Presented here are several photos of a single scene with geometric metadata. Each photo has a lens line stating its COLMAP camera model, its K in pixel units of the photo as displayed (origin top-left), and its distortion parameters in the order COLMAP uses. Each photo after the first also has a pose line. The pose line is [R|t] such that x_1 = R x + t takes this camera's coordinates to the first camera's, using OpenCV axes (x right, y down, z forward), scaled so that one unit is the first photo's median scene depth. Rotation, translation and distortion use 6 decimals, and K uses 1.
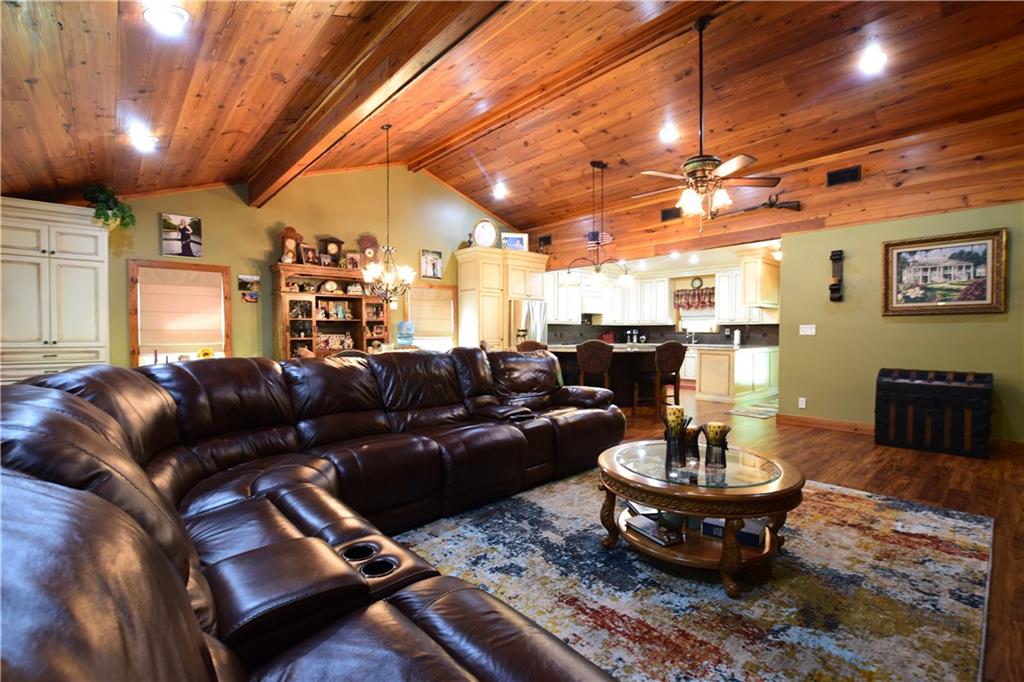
lens RADIAL K [[453.6, 0, 517.2], [0, 453.6, 345.5], [0, 0, 1]] dist [-0.034575, 0.006330]
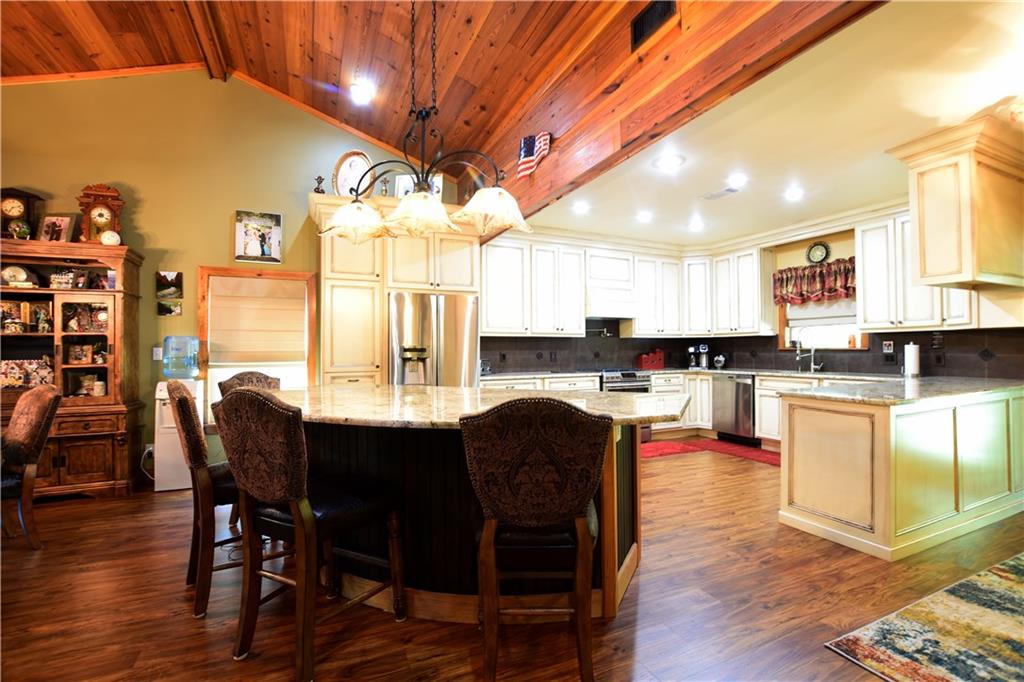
lens RADIAL K [[453.6, 0, 517.2], [0, 453.6, 345.5], [0, 0, 1]] dist [-0.034575, 0.006330]
pose [[0.955453, -0.009785, -0.294980, 0.291658], [-0.000845, 0.999356, -0.035885, -0.019700], [0.295141, 0.034536, 0.954829, 0.552705]]
